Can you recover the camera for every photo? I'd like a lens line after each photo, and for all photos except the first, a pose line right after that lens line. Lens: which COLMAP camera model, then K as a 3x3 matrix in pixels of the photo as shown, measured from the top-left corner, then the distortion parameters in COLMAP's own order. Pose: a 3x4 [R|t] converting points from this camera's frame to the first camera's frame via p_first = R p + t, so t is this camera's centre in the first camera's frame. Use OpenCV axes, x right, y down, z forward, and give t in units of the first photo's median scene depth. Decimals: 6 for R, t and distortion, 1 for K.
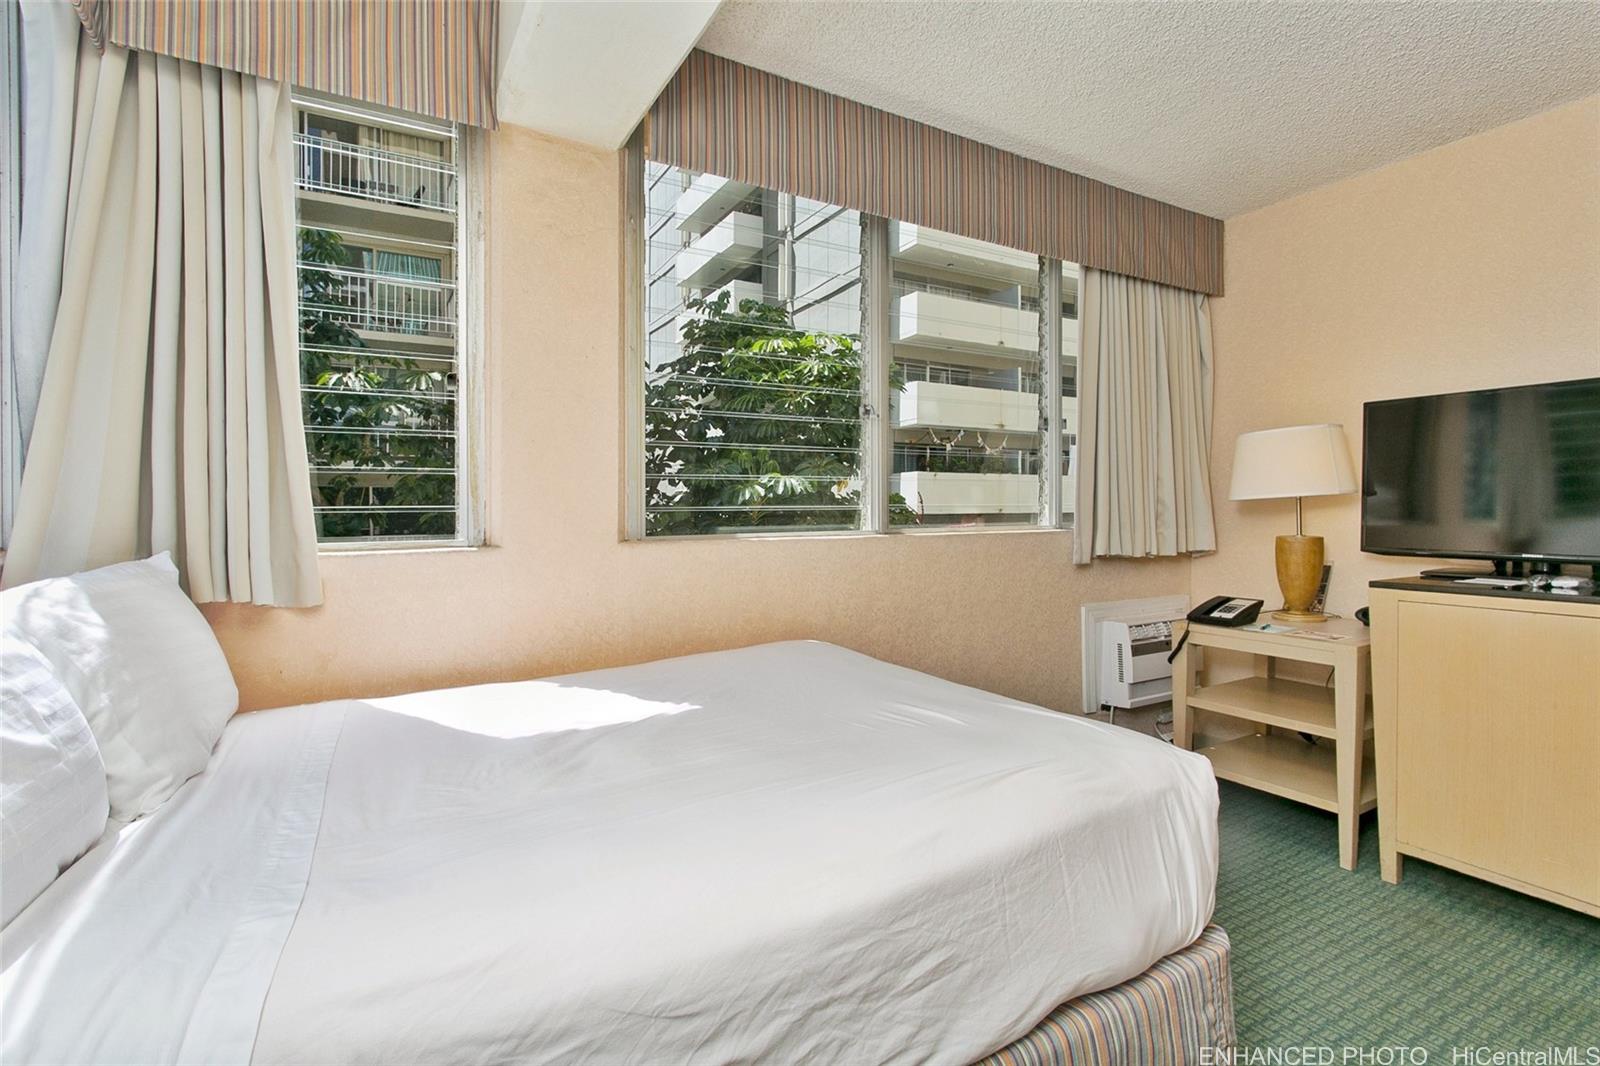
lens RADIAL K [[748.3, 0, 793.6], [0, 748.3, 517.0], [0, 0, 1]] dist [-0.000153, 0.000767]
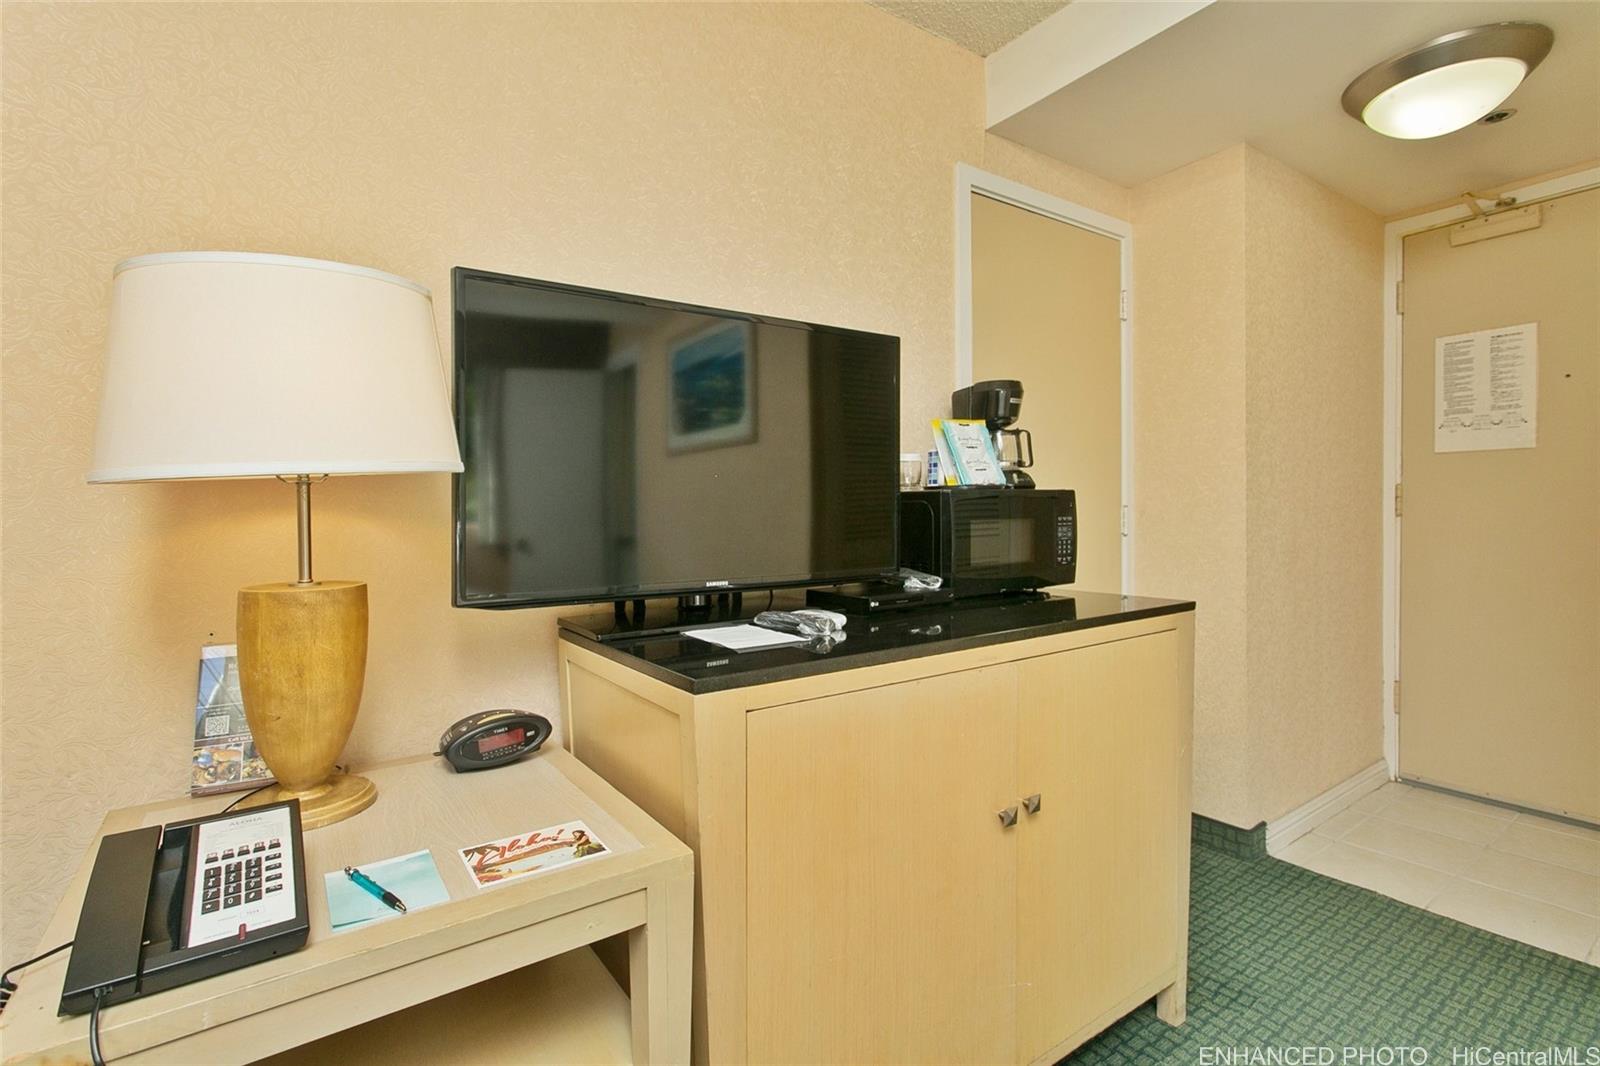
lens RADIAL K [[751.8, 0, 796.8], [0, 751.8, 525.5], [0, 0, 1]] dist [-0.001239, -0.000055]
pose [[-0.096893, -0.016642, 0.995156, 0.262679], [0.020280, 0.999620, 0.018691, -0.004722], [-0.995088, 0.021993, -0.096519, 0.727658]]
